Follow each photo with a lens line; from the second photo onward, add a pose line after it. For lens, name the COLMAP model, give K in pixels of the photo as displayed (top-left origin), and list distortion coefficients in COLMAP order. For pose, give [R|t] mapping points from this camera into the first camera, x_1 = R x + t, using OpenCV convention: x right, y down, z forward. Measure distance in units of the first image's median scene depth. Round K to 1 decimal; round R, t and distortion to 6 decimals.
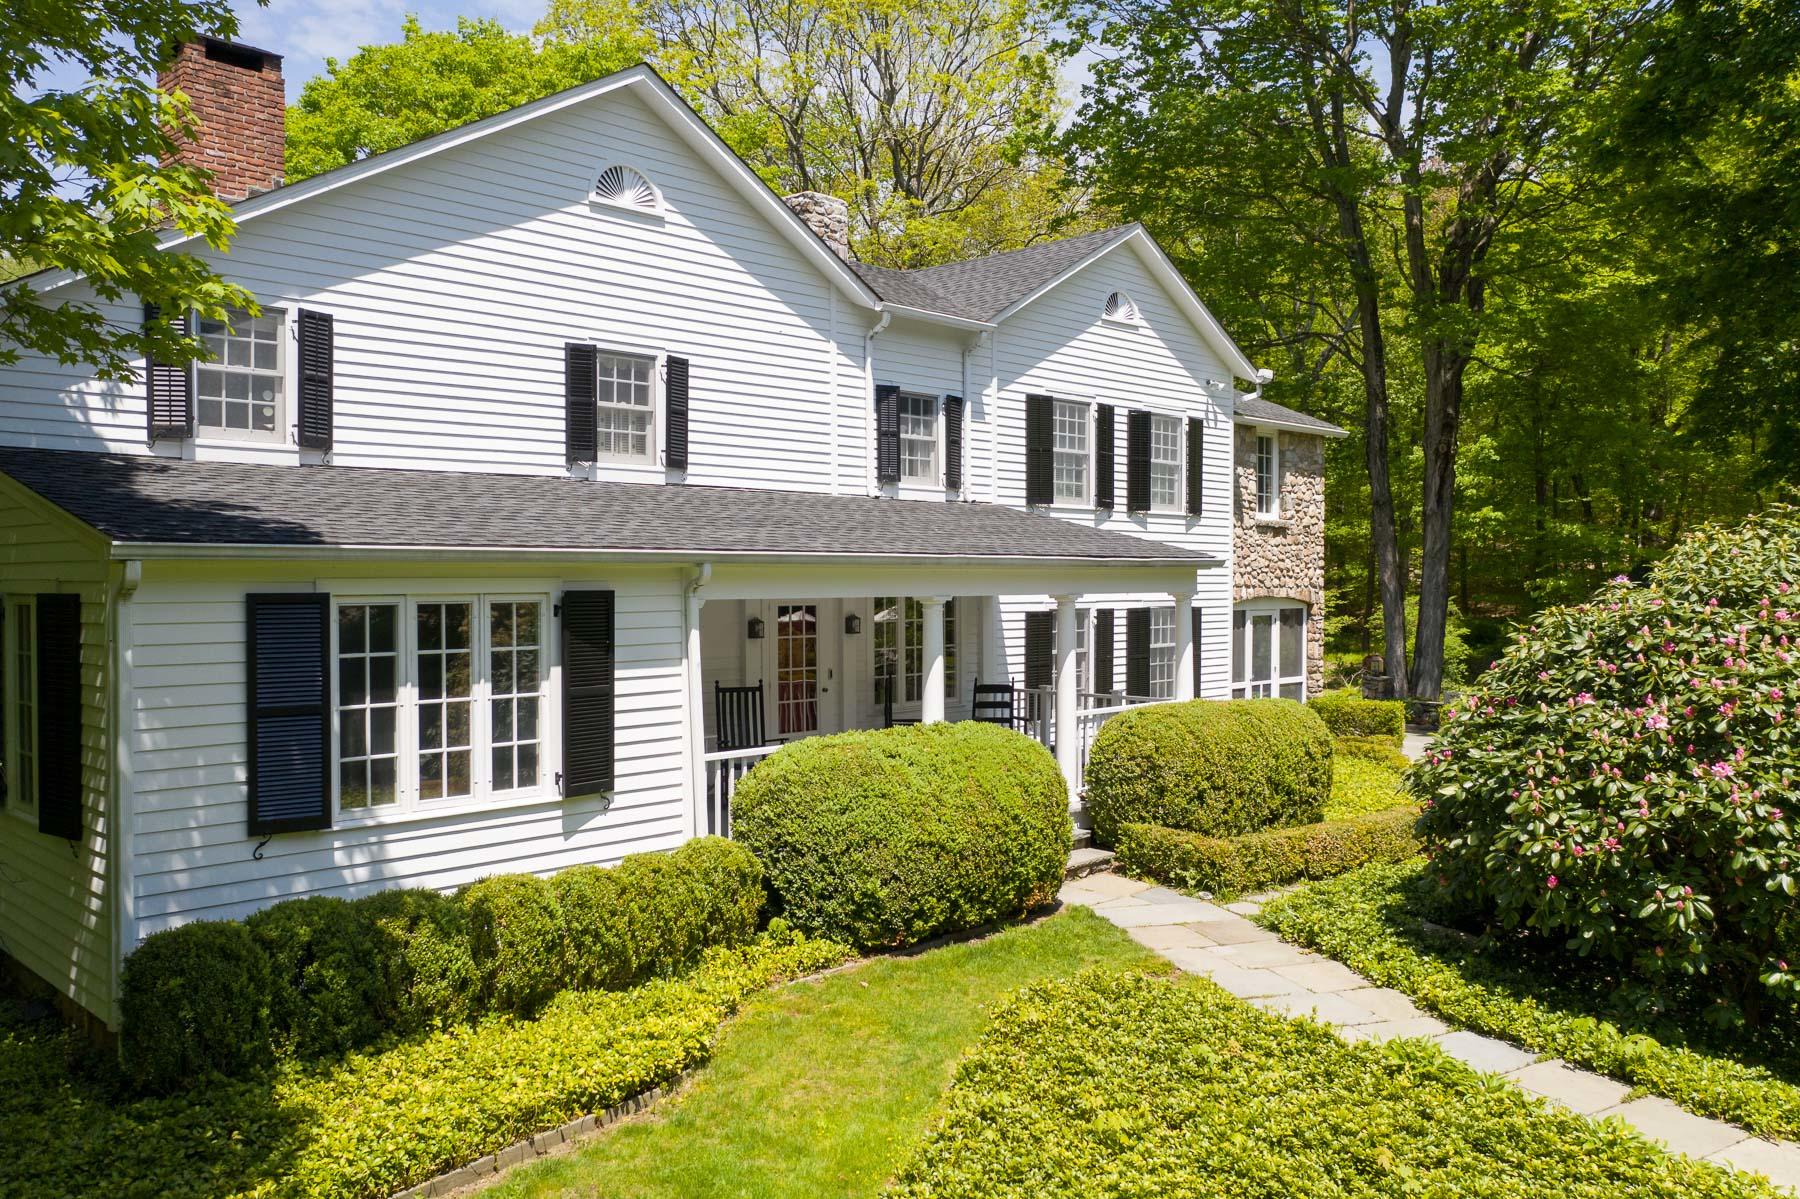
lens RADIAL K [[1421.2, 0, 905.1], [0, 1421.2, 596.6], [0, 0, 1]] dist [0.001899, 0.003115]
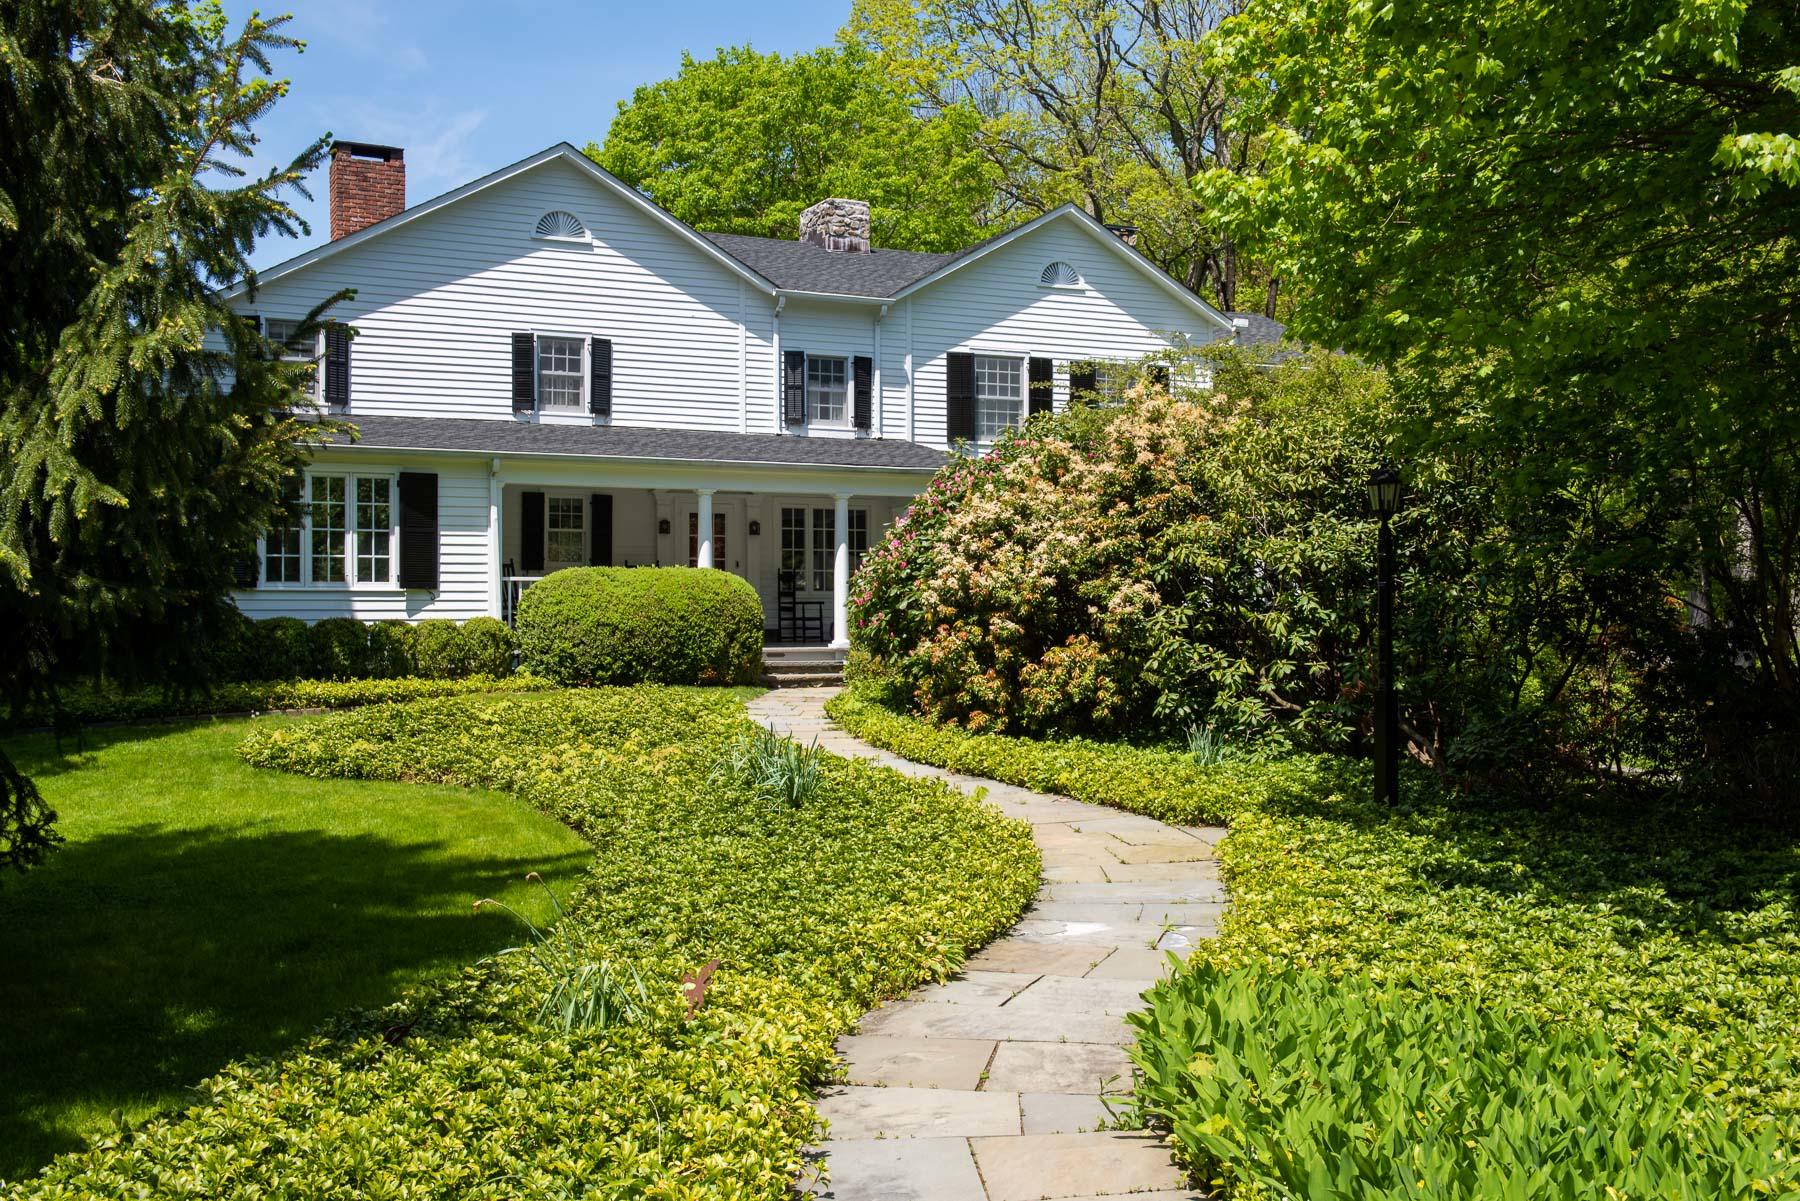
lens RADIAL K [[1750.3, 0, 898.2], [0, 1750.3, 604.3], [0, 0, 1]] dist [0.080530, 0.000000]
pose [[0.928834, -0.001054, -0.370496, 0.820588], [-0.005618, 0.999841, -0.016930, 0.138275], [0.370455, 0.017807, 0.928680, -0.580494]]
